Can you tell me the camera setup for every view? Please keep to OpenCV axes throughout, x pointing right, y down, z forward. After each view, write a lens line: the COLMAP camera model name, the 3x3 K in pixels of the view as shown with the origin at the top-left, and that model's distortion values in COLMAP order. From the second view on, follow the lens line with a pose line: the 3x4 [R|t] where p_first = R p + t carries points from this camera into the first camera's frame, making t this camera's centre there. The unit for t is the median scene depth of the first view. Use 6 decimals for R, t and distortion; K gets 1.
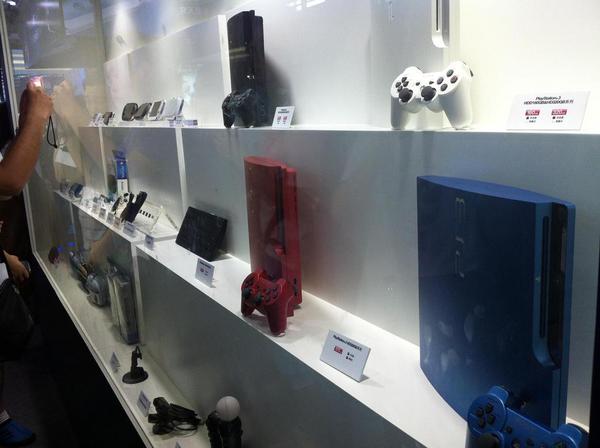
lens RADIAL K [[560.7, 0, 299.7], [0, 560.7, 214.3], [0, 0, 1]] dist [0.066509, -0.240640]
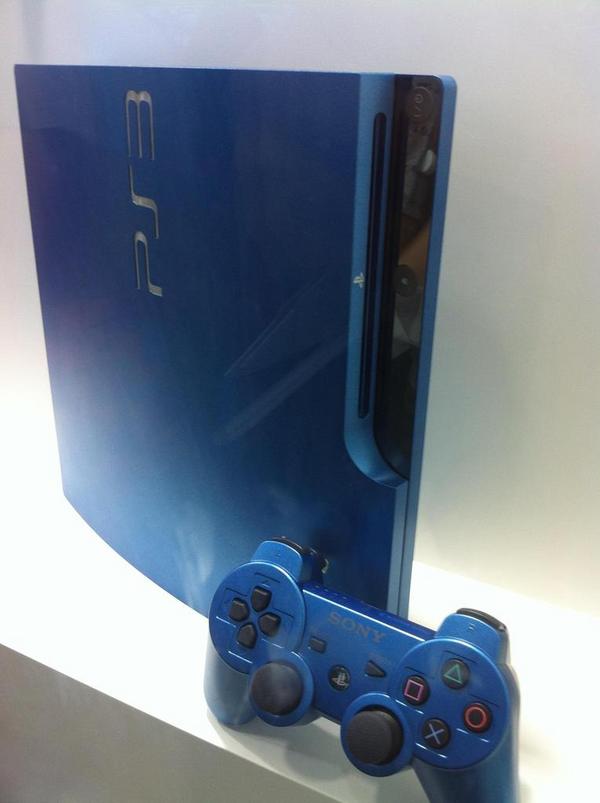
lens RADIAL K [[750.4, 0, 300.0], [0, 750.4, 401.5], [0, 0, 1]] dist [0.066509, -0.240640]
pose [[0.844300, -0.148427, 0.514905, 0.093514], [0.031174, 0.972852, 0.229319, 0.073594], [-0.534964, -0.177563, 0.826006, 0.549510]]
